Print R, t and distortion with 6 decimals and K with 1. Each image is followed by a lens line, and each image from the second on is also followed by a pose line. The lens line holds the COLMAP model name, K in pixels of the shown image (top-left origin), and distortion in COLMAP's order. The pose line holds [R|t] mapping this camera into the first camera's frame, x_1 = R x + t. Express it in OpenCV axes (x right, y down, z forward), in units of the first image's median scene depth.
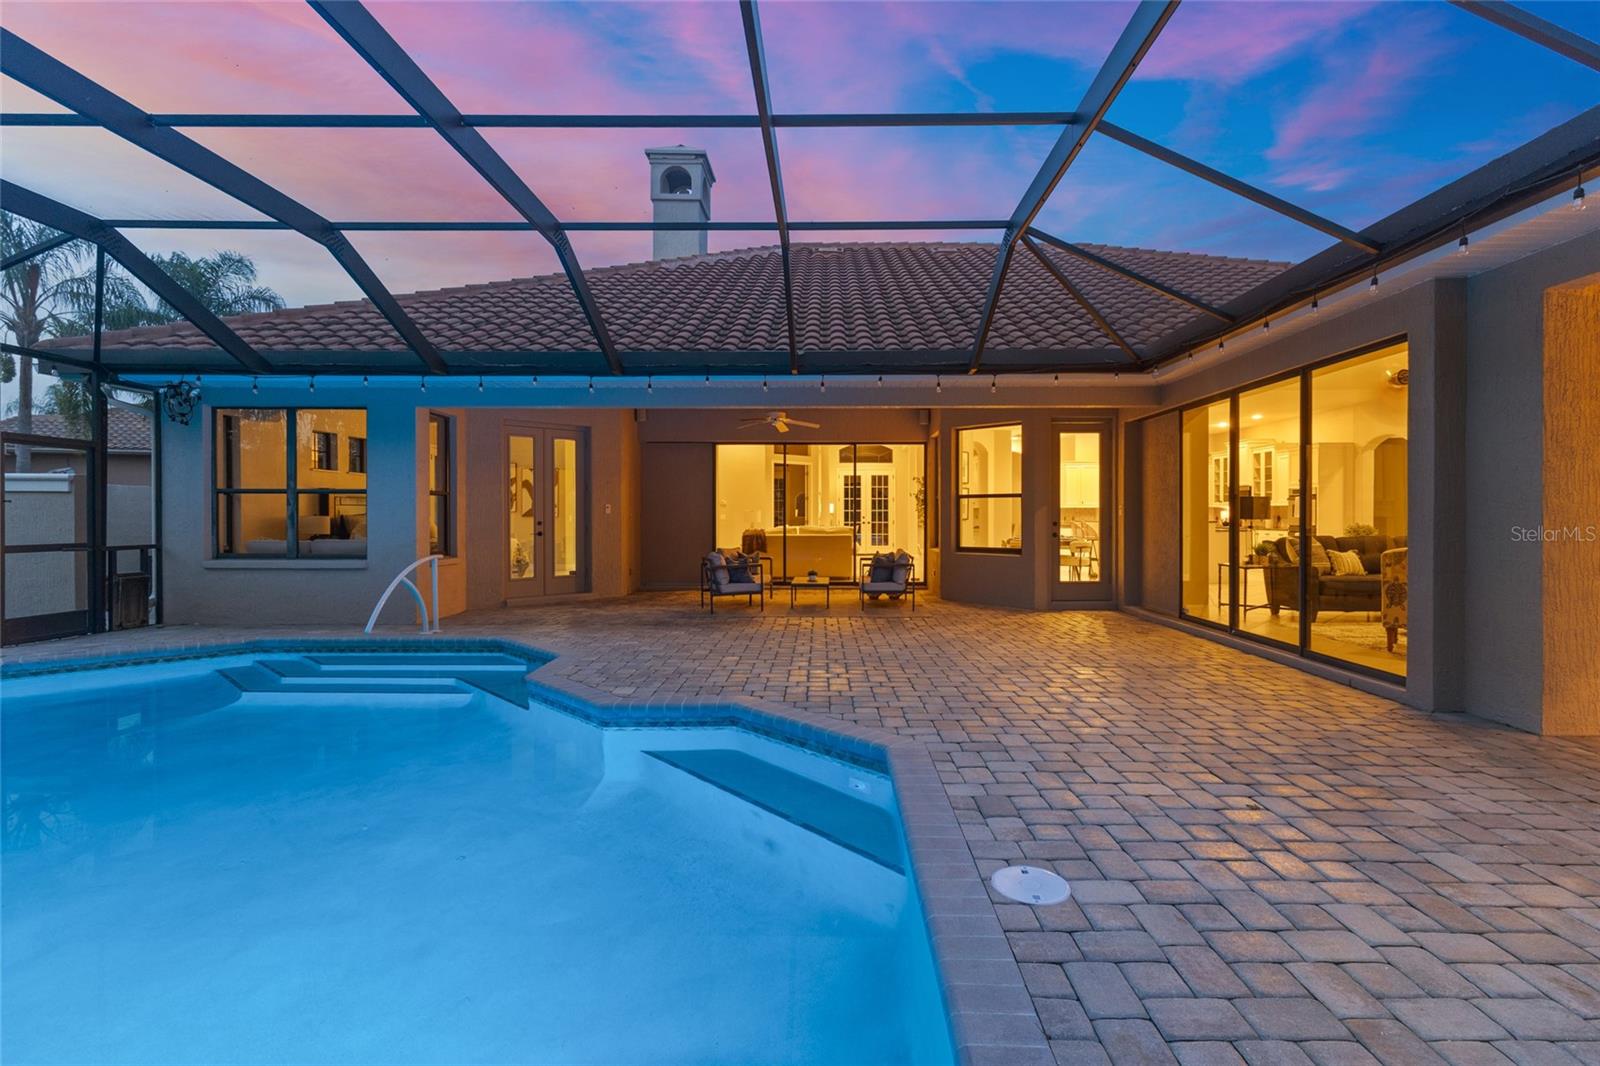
lens RADIAL K [[747.6, 0, 804.5], [0, 747.6, 514.8], [0, 0, 1]] dist [-0.002144, -0.000152]
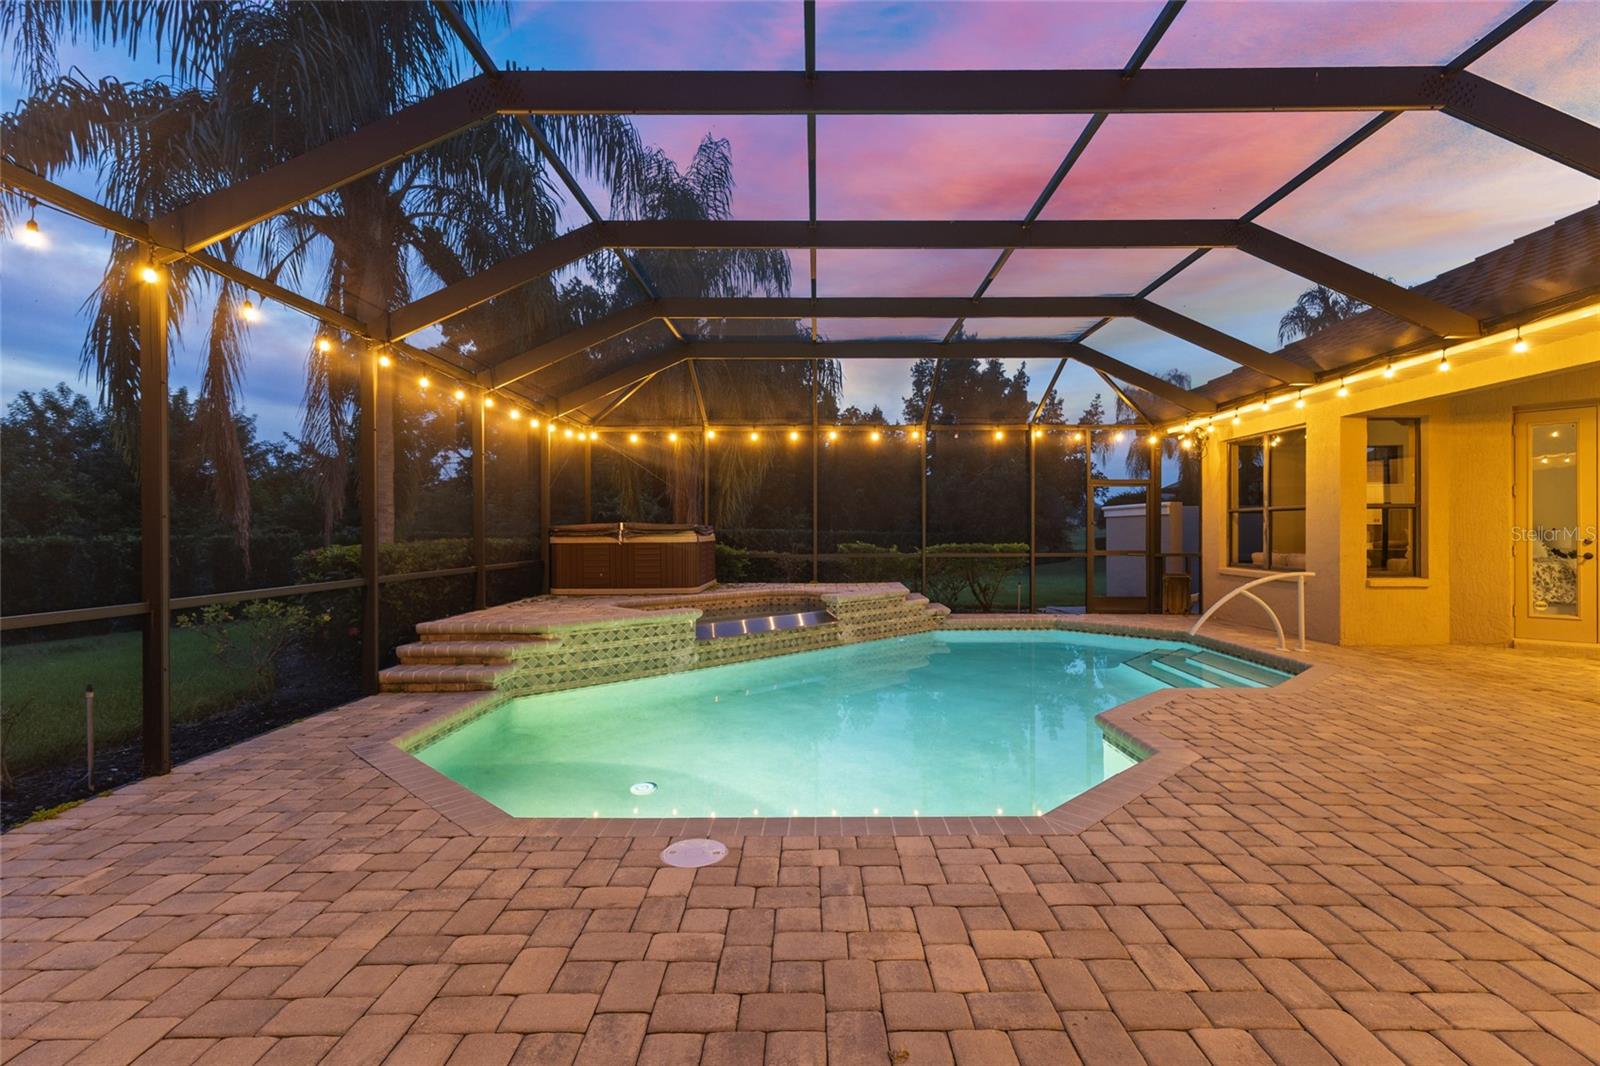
lens RADIAL K [[734.9, 0, 822.1], [0, 734.9, 538.1], [0, 0, 1]] dist [0.010142, 0.000161]
pose [[0.023760, 0.008006, -0.999686, 0.388449], [0.009770, 0.999918, 0.008240, -0.002936], [0.999670, -0.009963, 0.023680, 0.311580]]
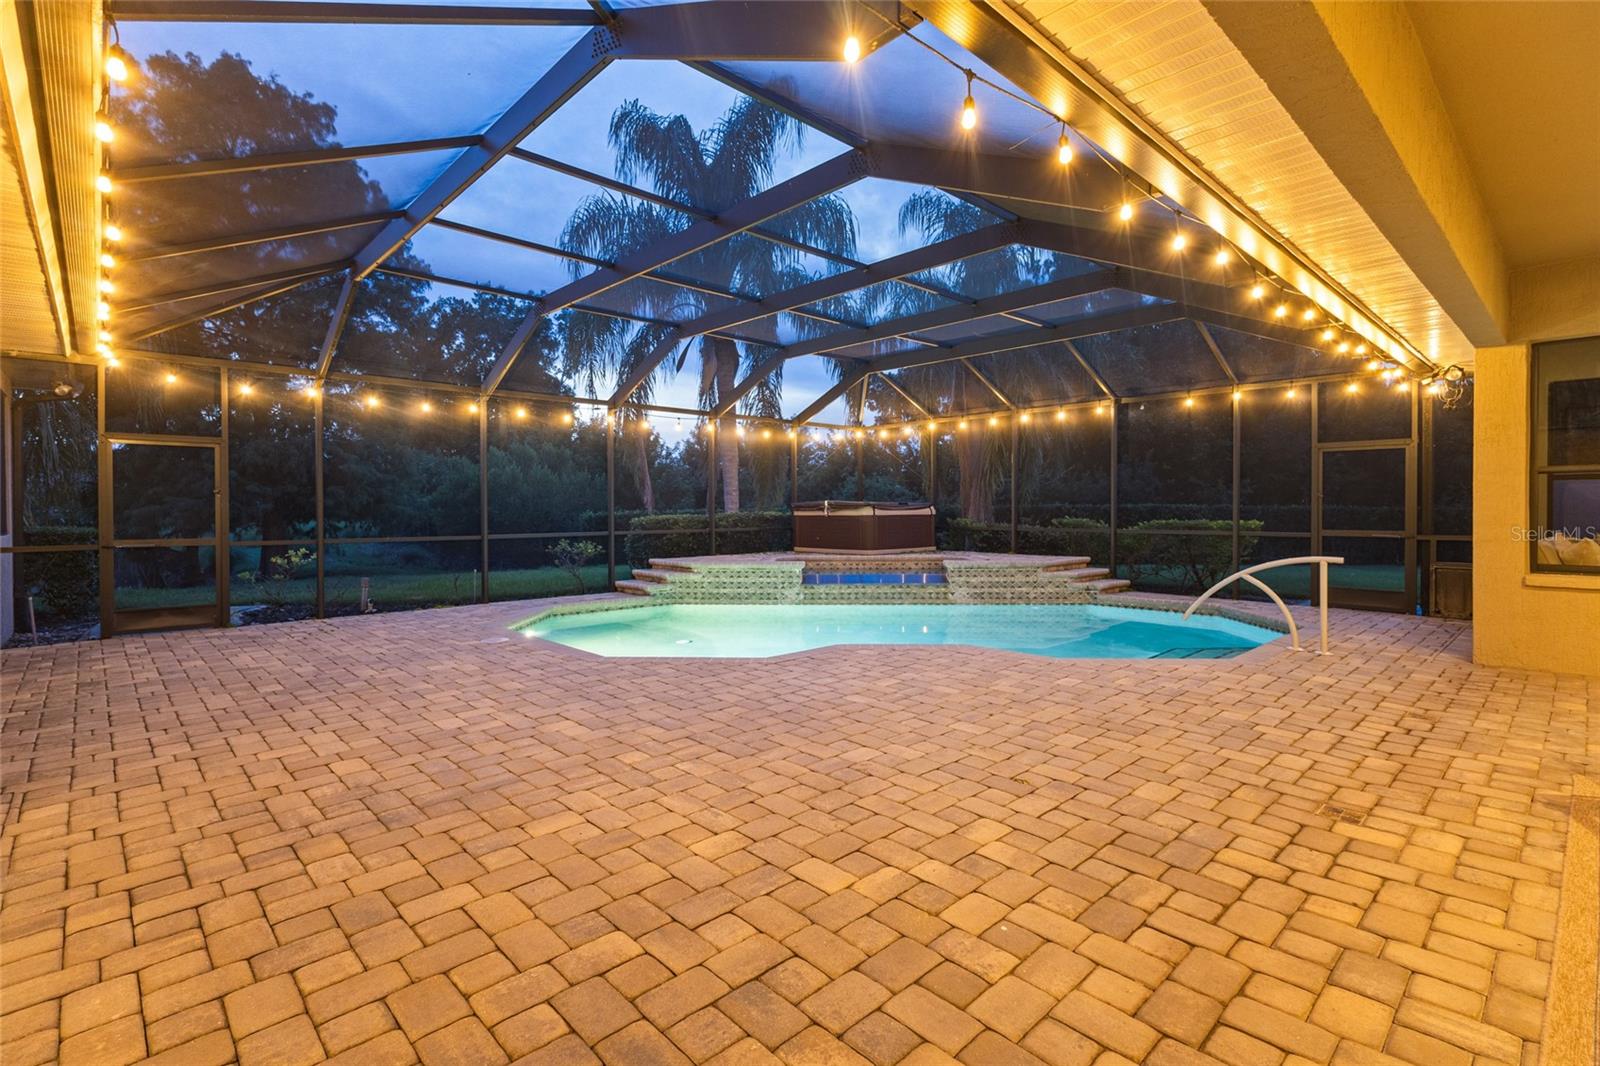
lens RADIAL K [[747.6, 0, 804.5], [0, 747.6, 514.8], [0, 0, 1]] dist [-0.002144, -0.000152]
pose [[-0.706040, 0.008554, -0.708120, 0.398970], [0.008010, 0.999960, 0.004093, 0.002101], [0.708127, -0.002783, -0.706080, 1.022117]]
